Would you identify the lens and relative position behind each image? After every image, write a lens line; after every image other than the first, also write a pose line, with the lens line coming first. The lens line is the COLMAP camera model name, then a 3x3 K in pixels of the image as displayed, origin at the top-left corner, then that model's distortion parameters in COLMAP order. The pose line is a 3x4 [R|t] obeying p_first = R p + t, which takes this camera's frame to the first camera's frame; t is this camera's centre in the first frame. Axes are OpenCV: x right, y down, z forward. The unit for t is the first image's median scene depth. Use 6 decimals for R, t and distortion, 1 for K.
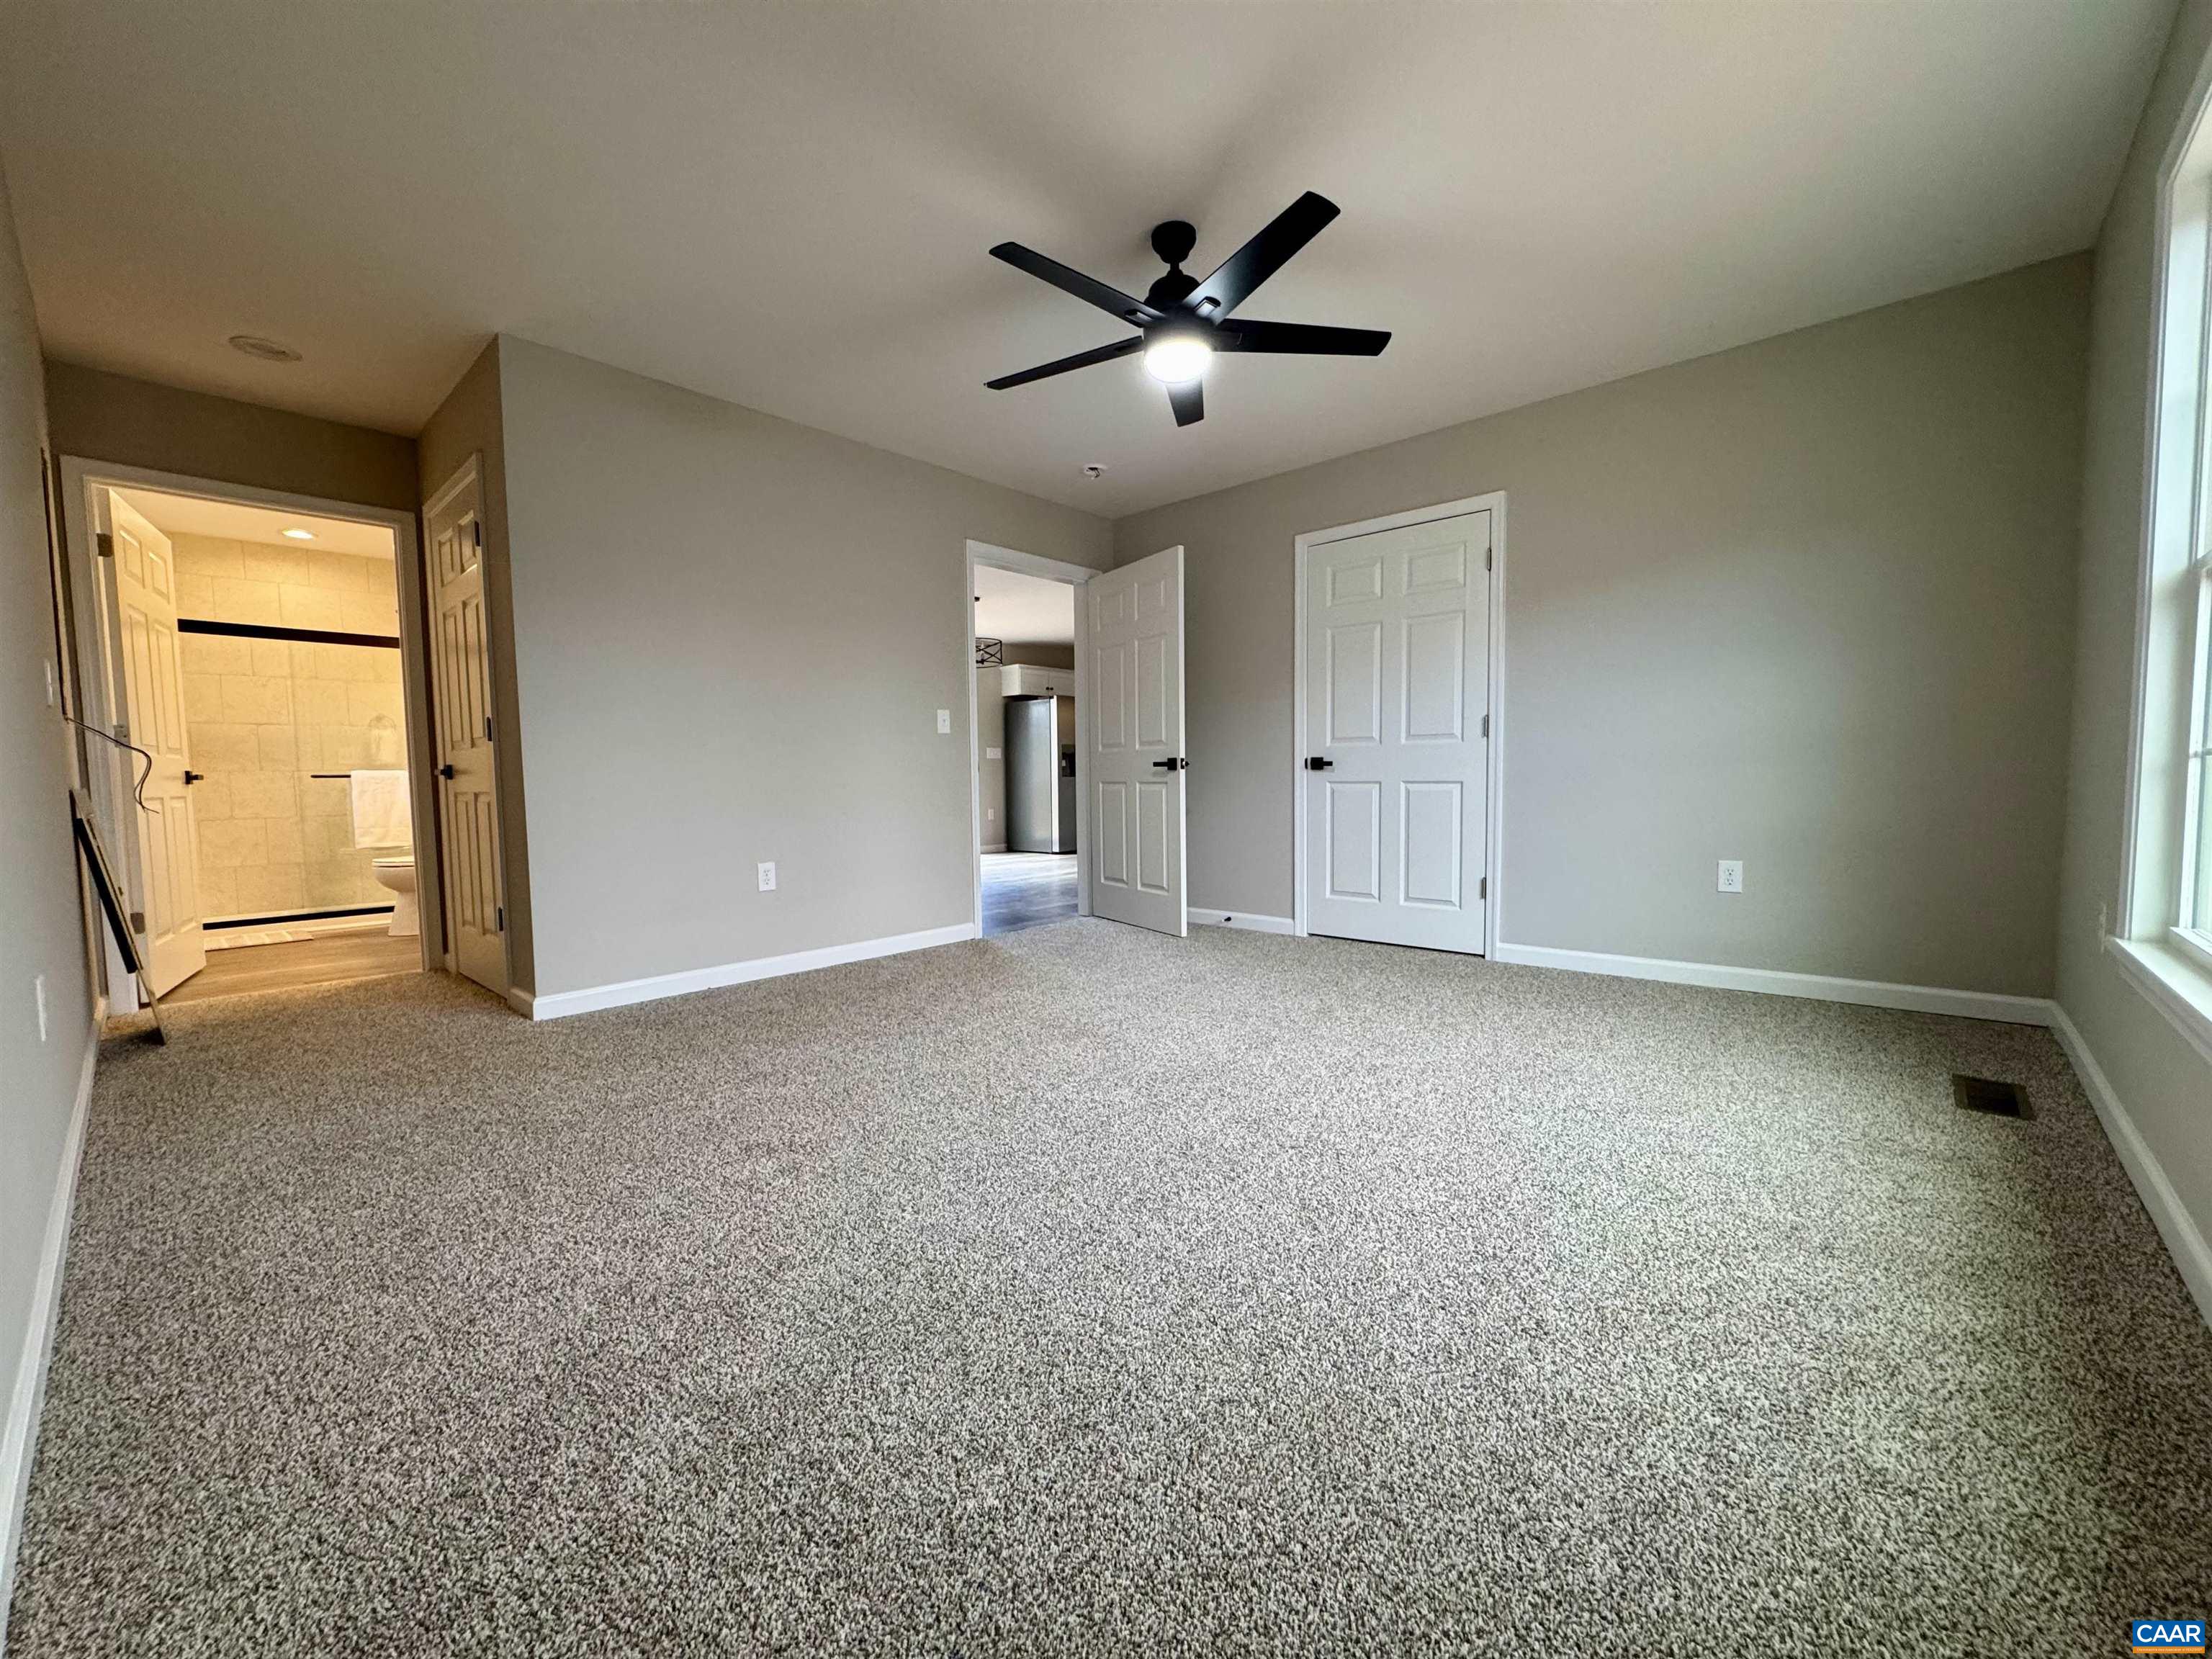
lens RADIAL K [[881.3, 0, 1106.0], [0, 881.3, 829.5], [0, 0, 1]] dist [0.001836, 0.000240]
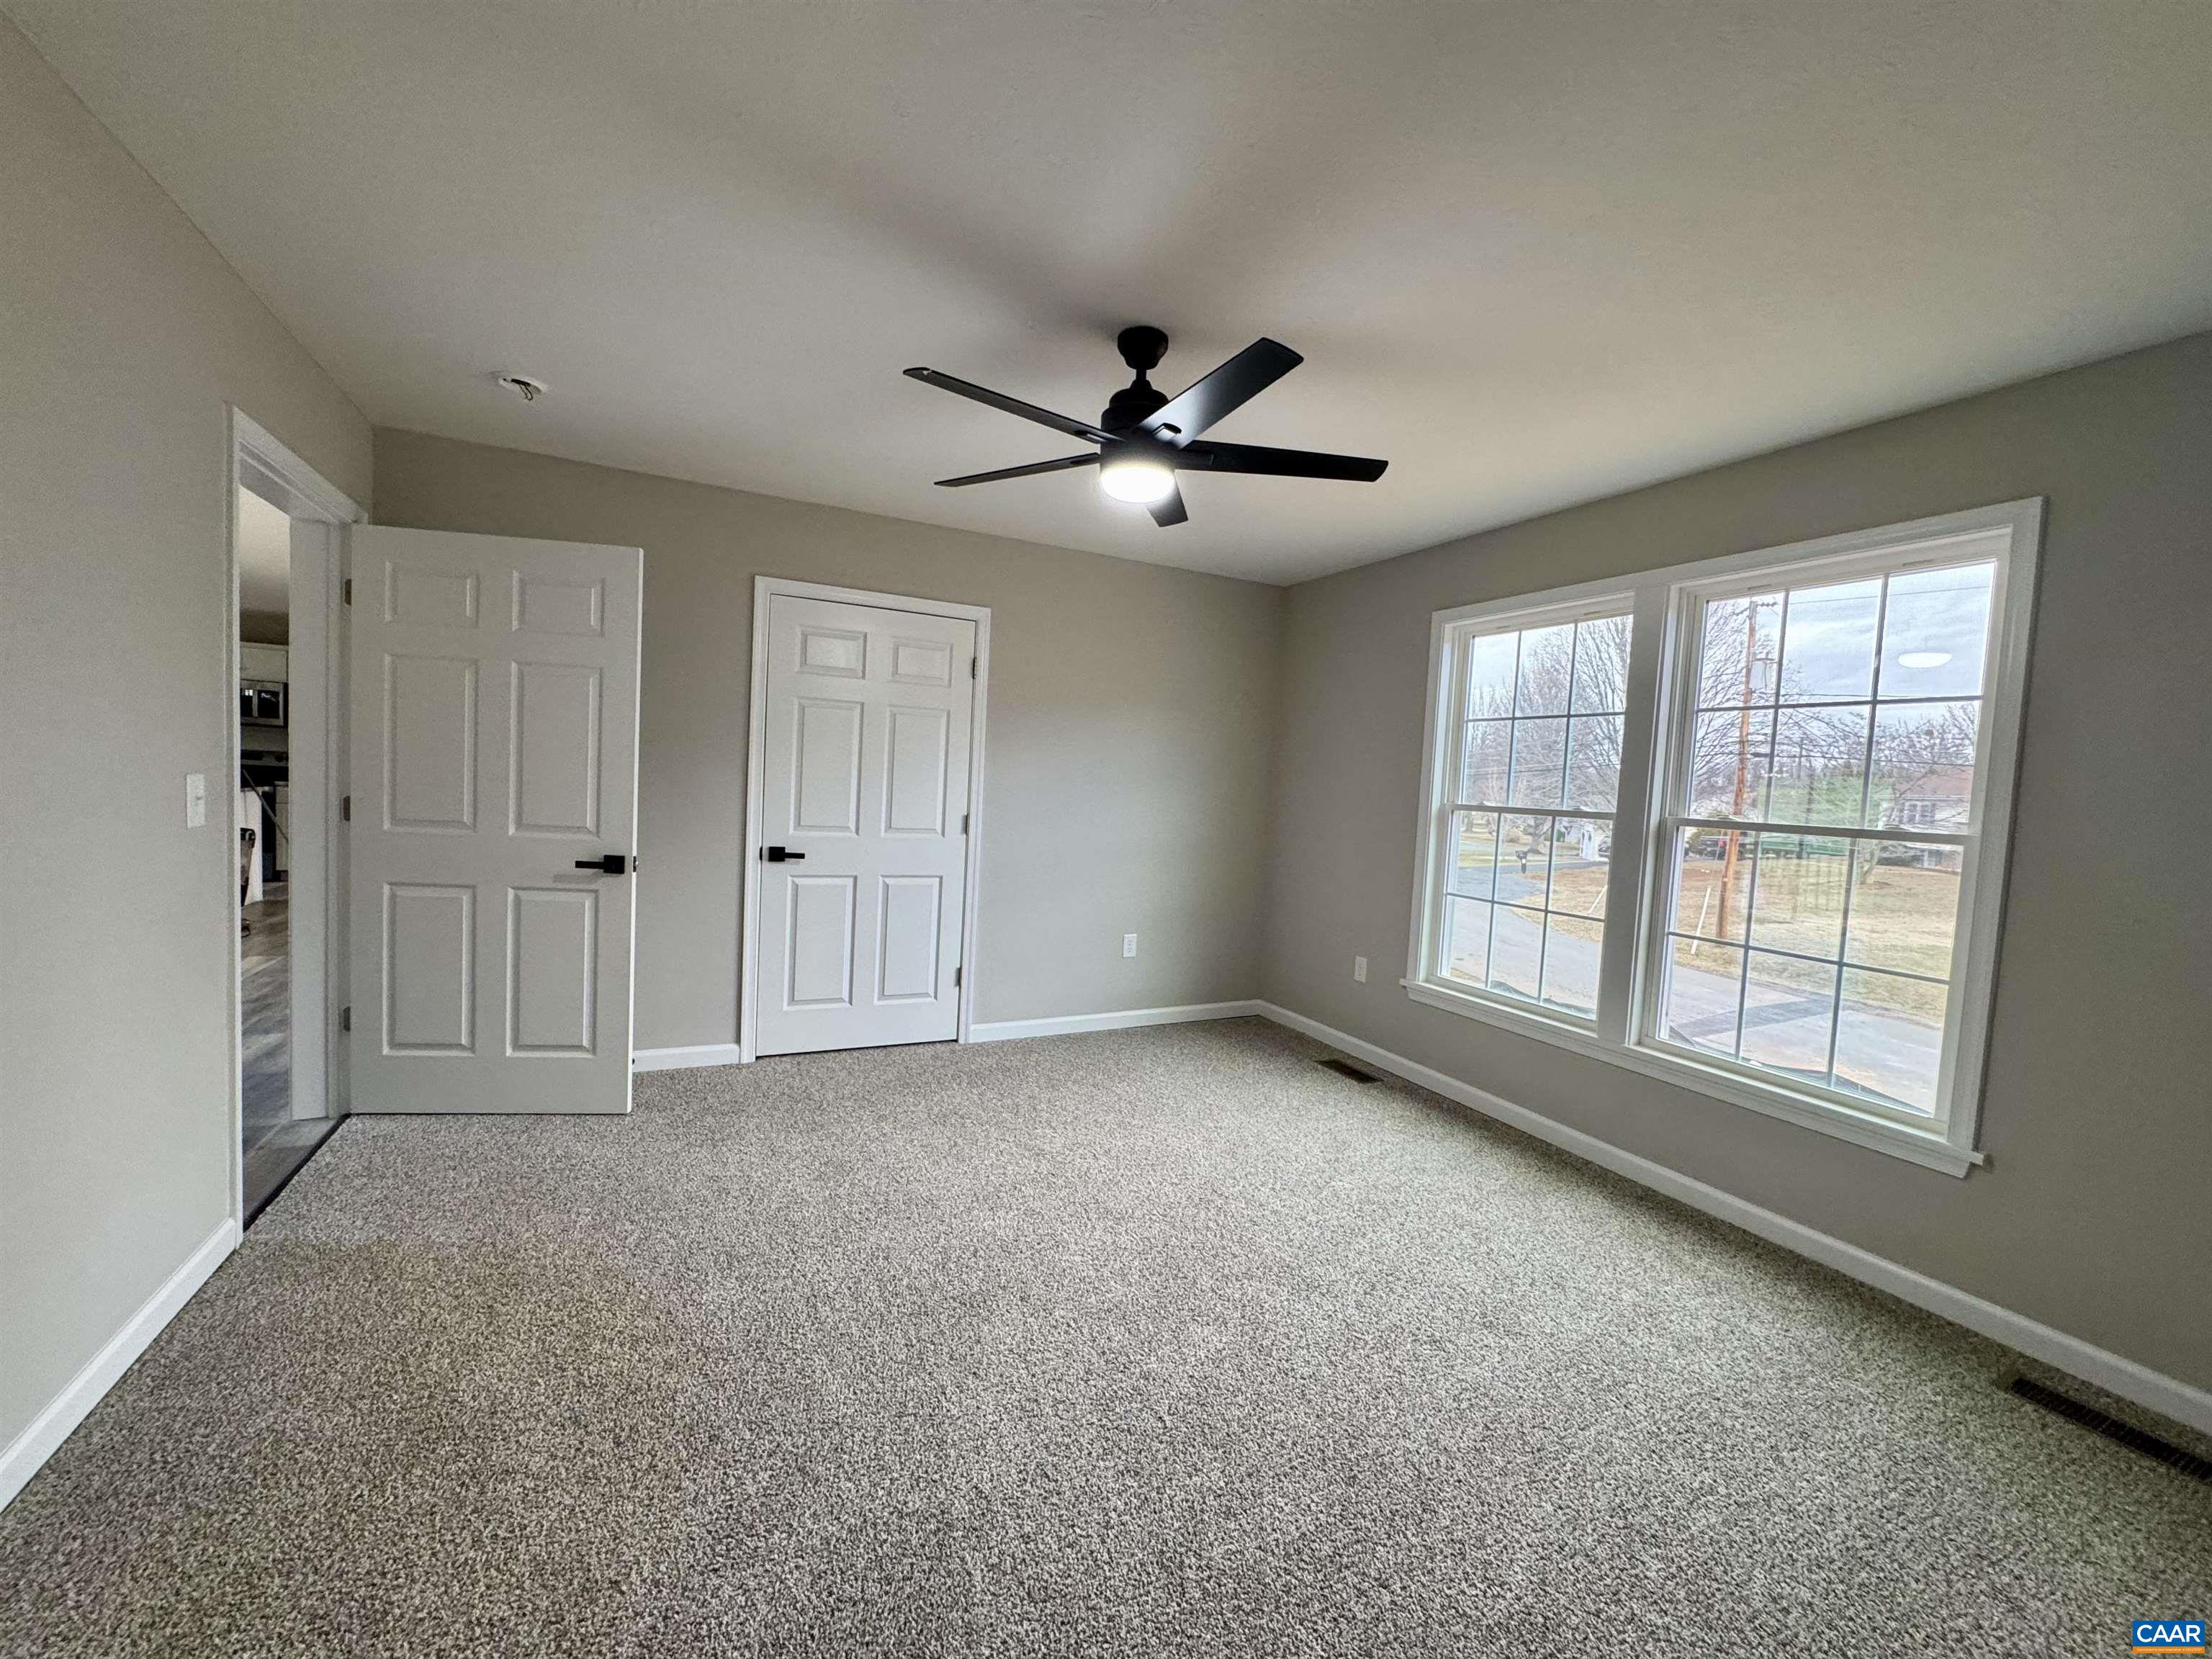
lens RADIAL K [[881.3, 0, 1106.0], [0, 881.3, 829.5], [0, 0, 1]] dist [0.001836, 0.000240]
pose [[0.357543, -0.024049, 0.933587, -0.495458], [-0.001293, 0.999655, 0.026246, -0.138939], [-0.933896, -0.010592, 0.357389, 0.466706]]
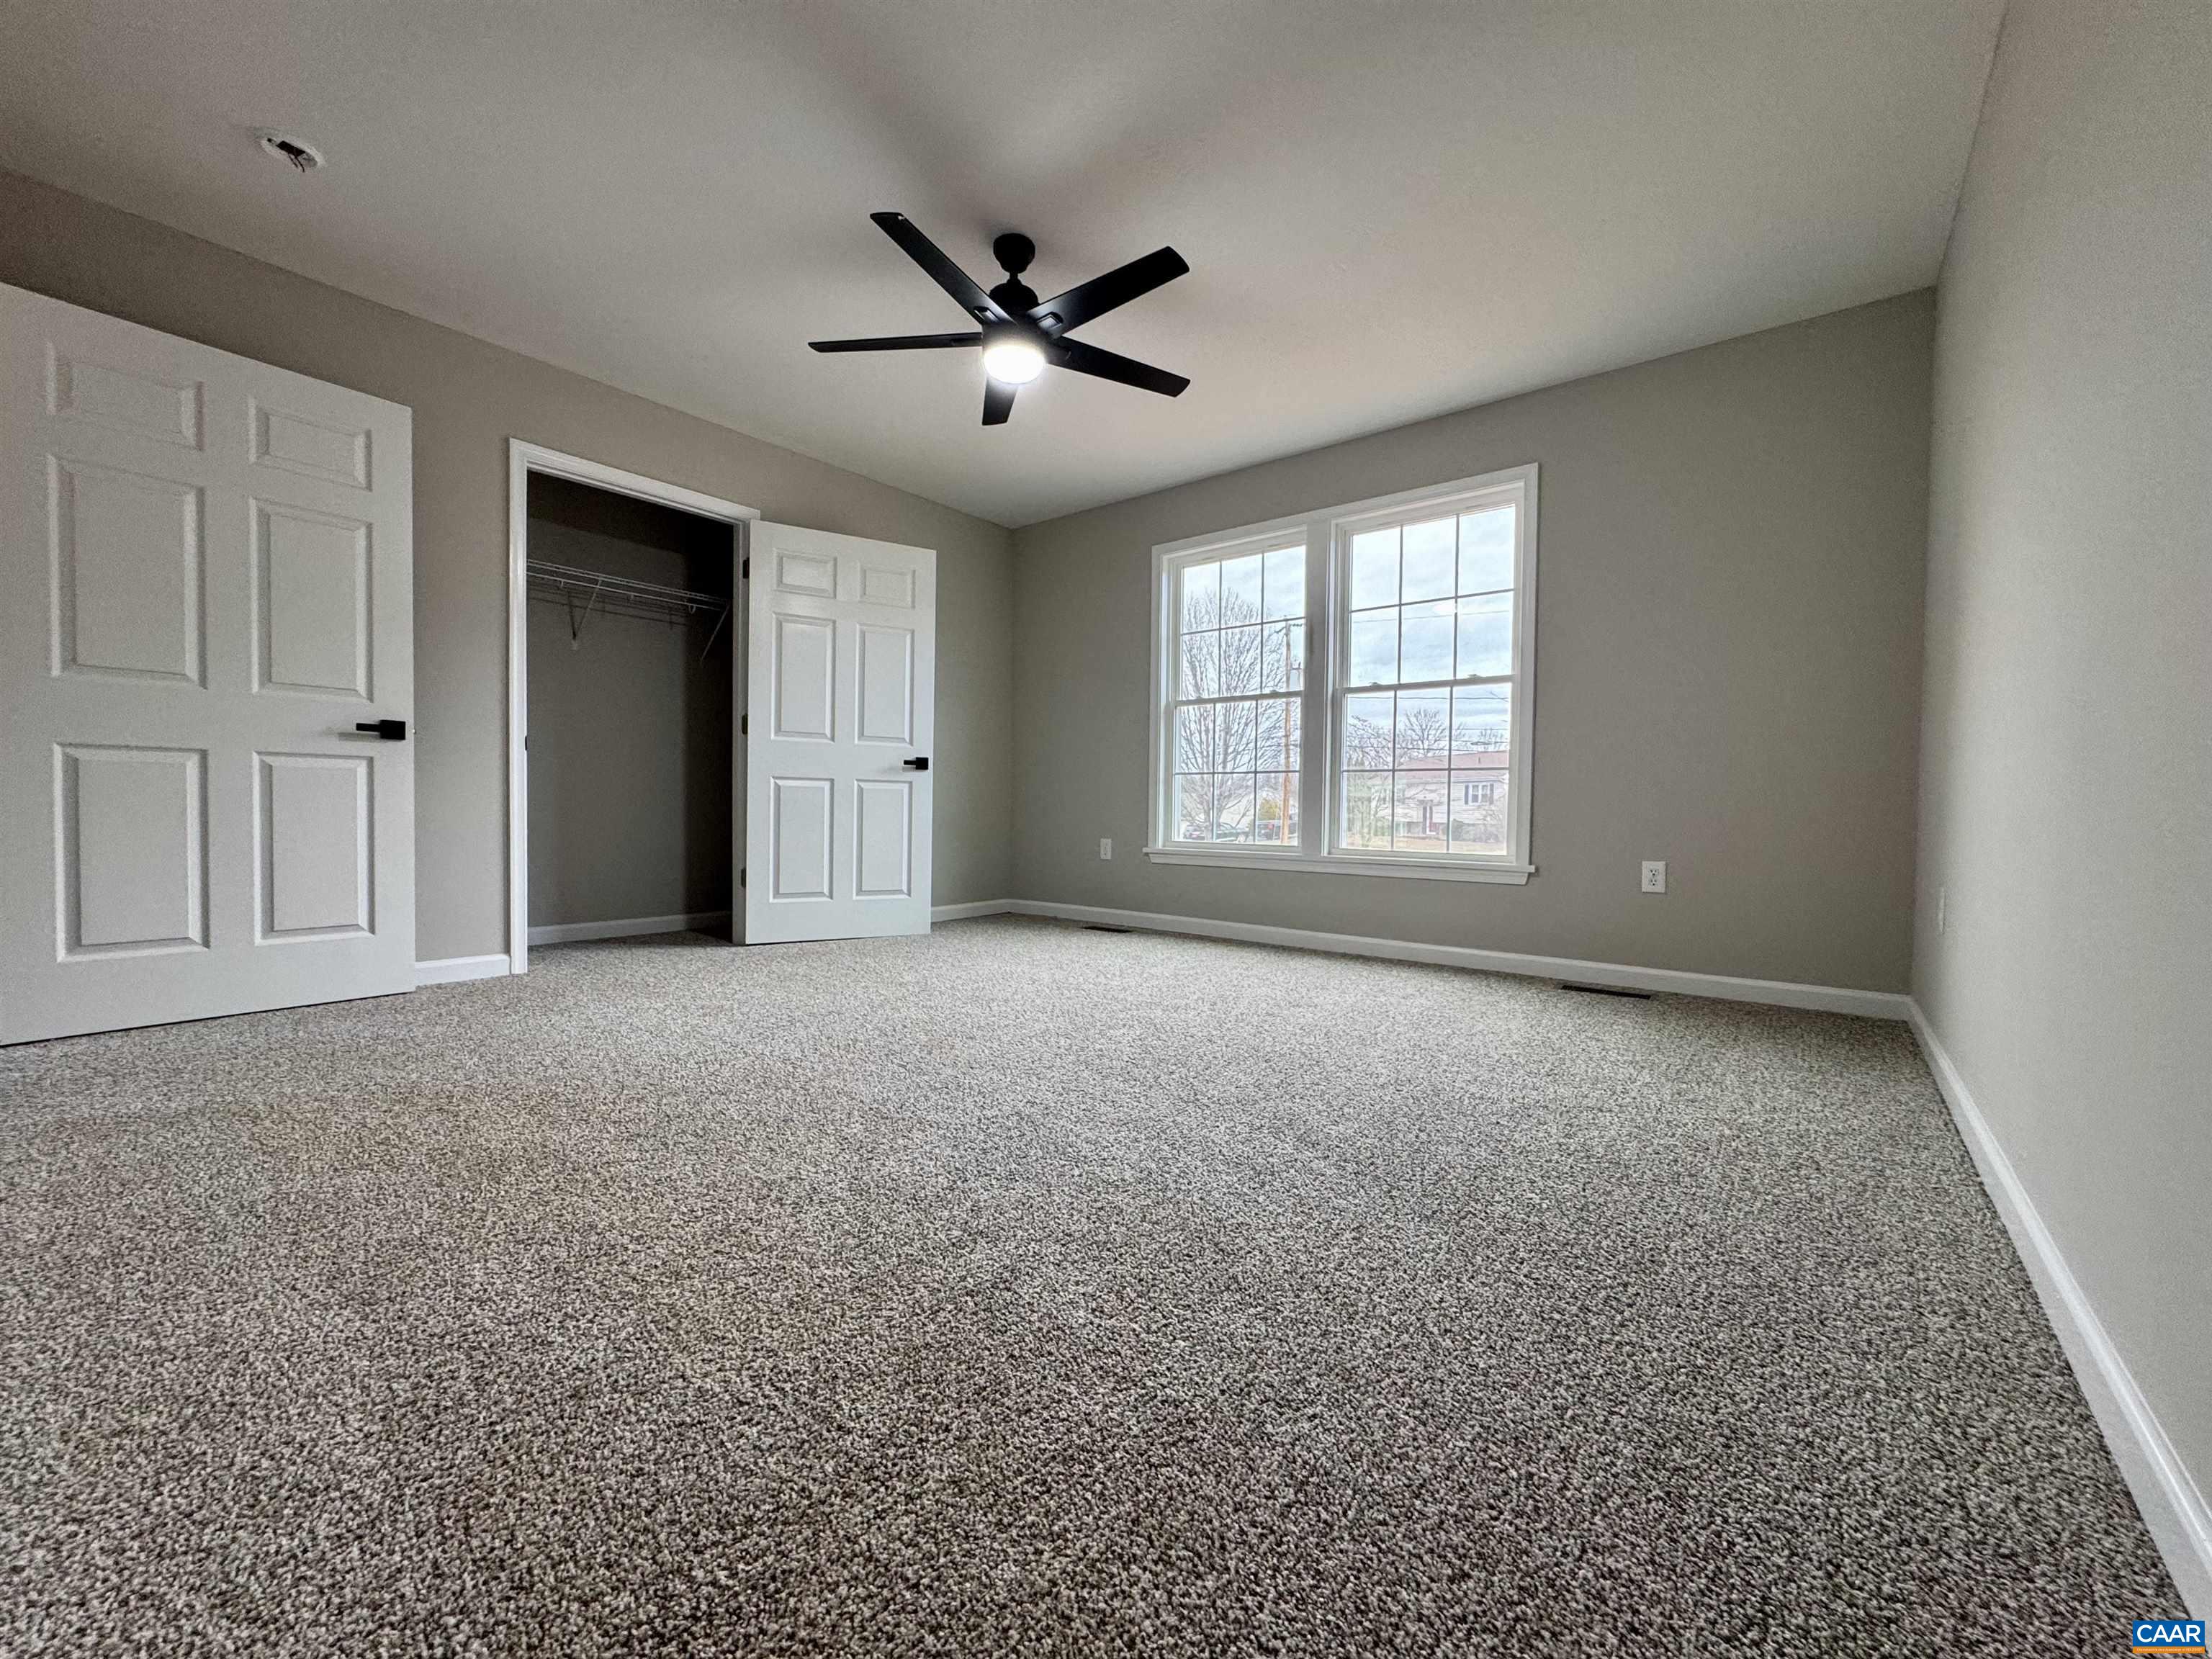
lens RADIAL K [[881.3, 0, 1106.0], [0, 881.3, 829.5], [0, 0, 1]] dist [0.001836, 0.000240]
pose [[-0.068624, -0.016468, 0.997507, -0.654650], [0.046139, 0.998742, 0.019662, 0.008979], [-0.996575, 0.047373, -0.067777, 0.647319]]
